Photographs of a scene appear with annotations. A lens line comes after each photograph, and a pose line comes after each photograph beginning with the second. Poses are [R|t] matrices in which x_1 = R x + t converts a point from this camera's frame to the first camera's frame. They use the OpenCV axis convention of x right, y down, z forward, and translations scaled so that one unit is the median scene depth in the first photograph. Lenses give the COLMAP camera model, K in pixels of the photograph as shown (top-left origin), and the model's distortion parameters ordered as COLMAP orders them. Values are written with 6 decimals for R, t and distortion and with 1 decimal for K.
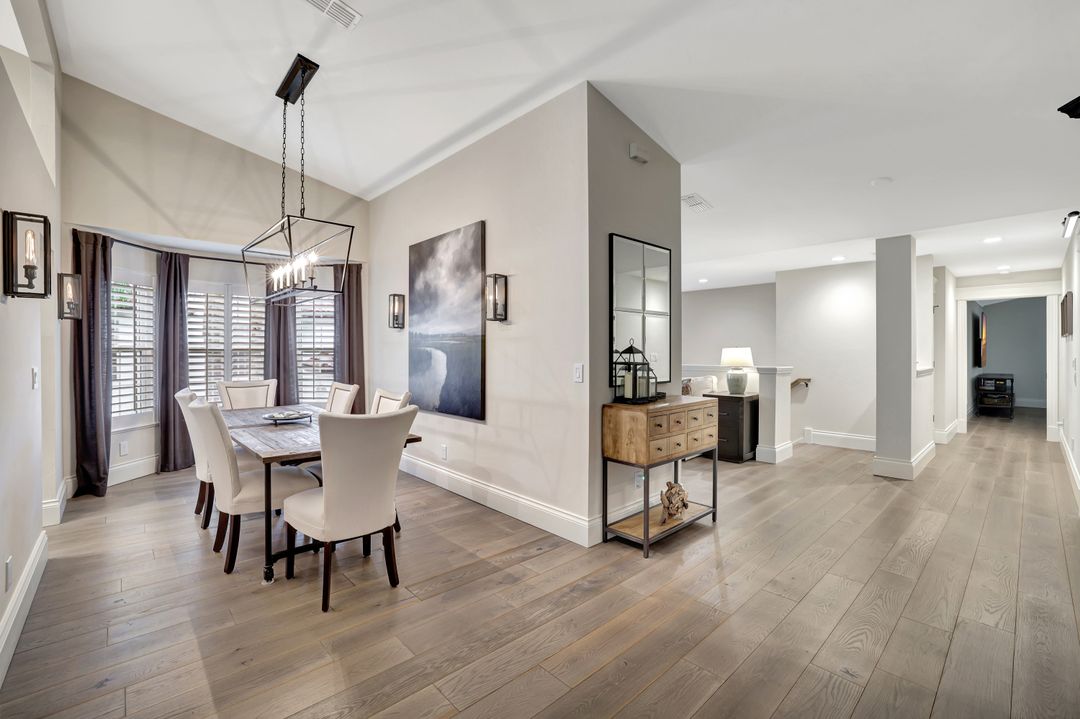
lens RADIAL K [[458.3, 0, 527.3], [0, 458.3, 352.5], [0, 0, 1]] dist [-0.042864, 0.000064]
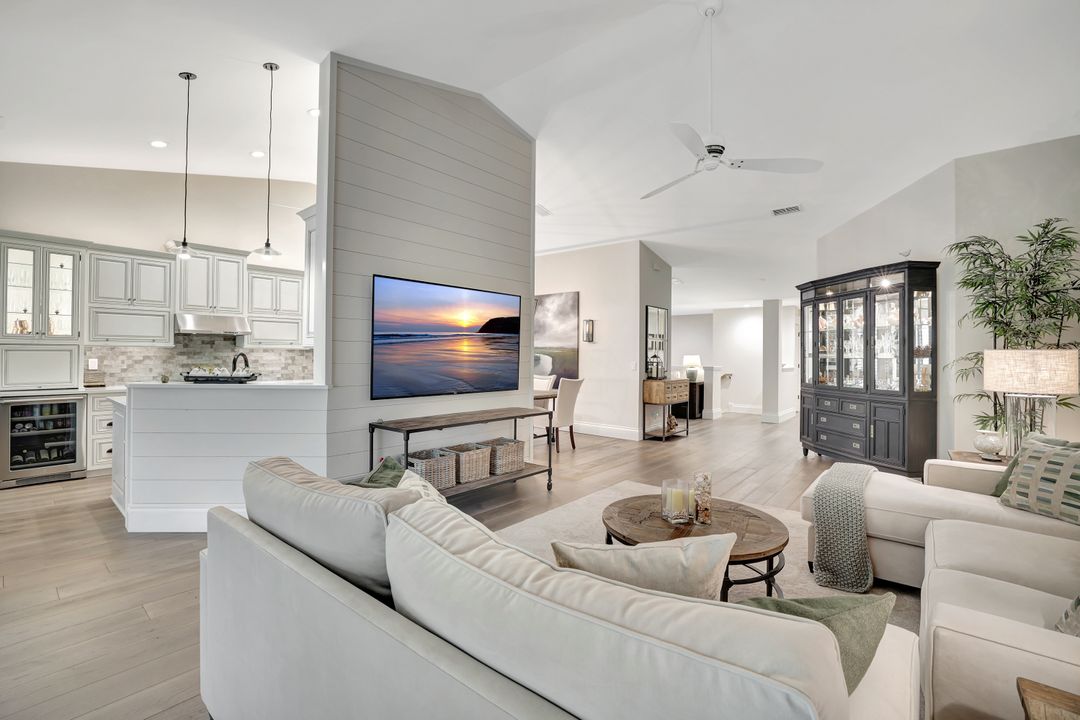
lens RADIAL K [[468.7, 0, 528.5], [0, 468.7, 353.0], [0, 0, 1]] dist [-0.051118, 0.016615]
pose [[0.990981, 0.009108, 0.133693, -0.588870], [-0.007722, 0.999911, -0.010883, 0.007303], [-0.133780, 0.009753, 0.990963, -1.018197]]
